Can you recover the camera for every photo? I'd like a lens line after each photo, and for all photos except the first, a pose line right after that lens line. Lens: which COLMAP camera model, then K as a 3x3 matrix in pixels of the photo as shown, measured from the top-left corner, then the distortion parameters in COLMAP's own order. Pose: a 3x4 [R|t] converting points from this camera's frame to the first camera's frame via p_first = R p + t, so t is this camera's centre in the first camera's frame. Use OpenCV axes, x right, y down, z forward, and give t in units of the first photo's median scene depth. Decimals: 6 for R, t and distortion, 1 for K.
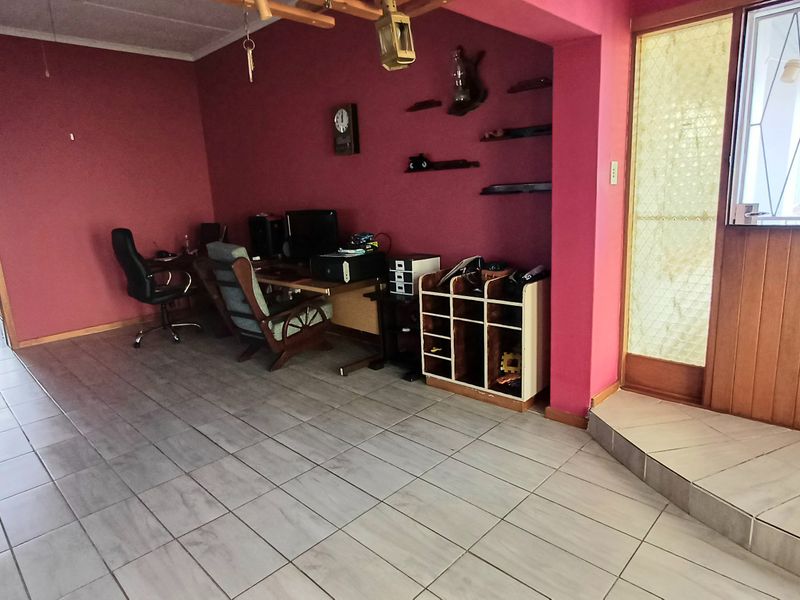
lens RADIAL K [[489.0, 0, 410.4], [0, 489.0, 298.5], [0, 0, 1]] dist [0.000172, 0.001881]
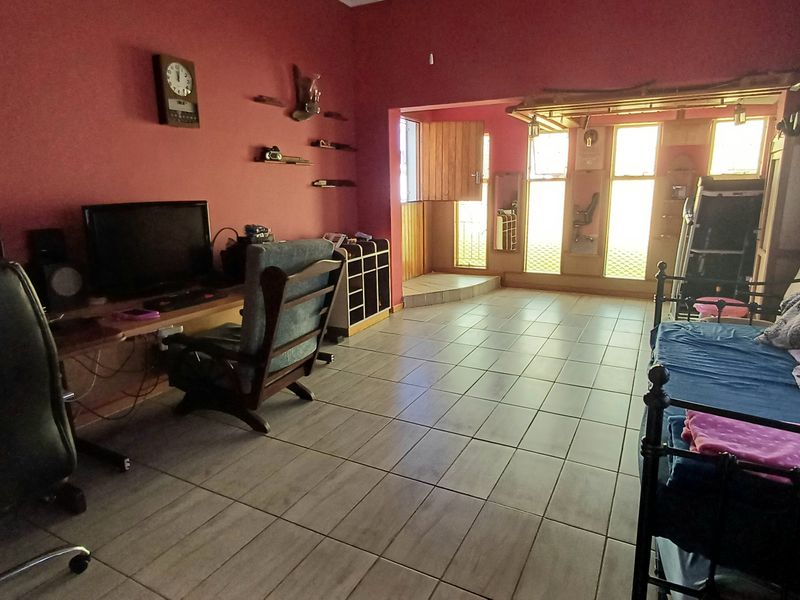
lens RADIAL K [[489.0, 0, 410.4], [0, 489.0, 298.5], [0, 0, 1]] dist [0.000172, 0.001881]
pose [[-0.278422, -0.166551, 0.945908, -1.082738], [0.225793, 0.945899, 0.233010, -0.157893], [-0.933541, 0.278454, -0.225753, 1.021933]]
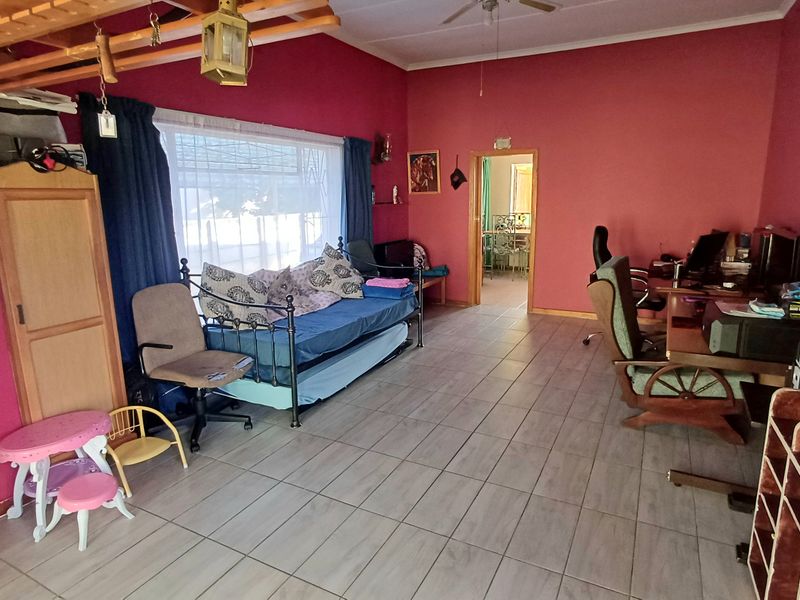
lens RADIAL K [[489.0, 0, 410.4], [0, 489.0, 298.5], [0, 0, 1]] dist [0.000172, 0.001881]
pose [[0.276768, 0.244175, -0.929397, 0.320790], [-0.206593, 0.959681, 0.190610, -0.135675], [0.938466, 0.139252, 0.316054, 0.414442]]
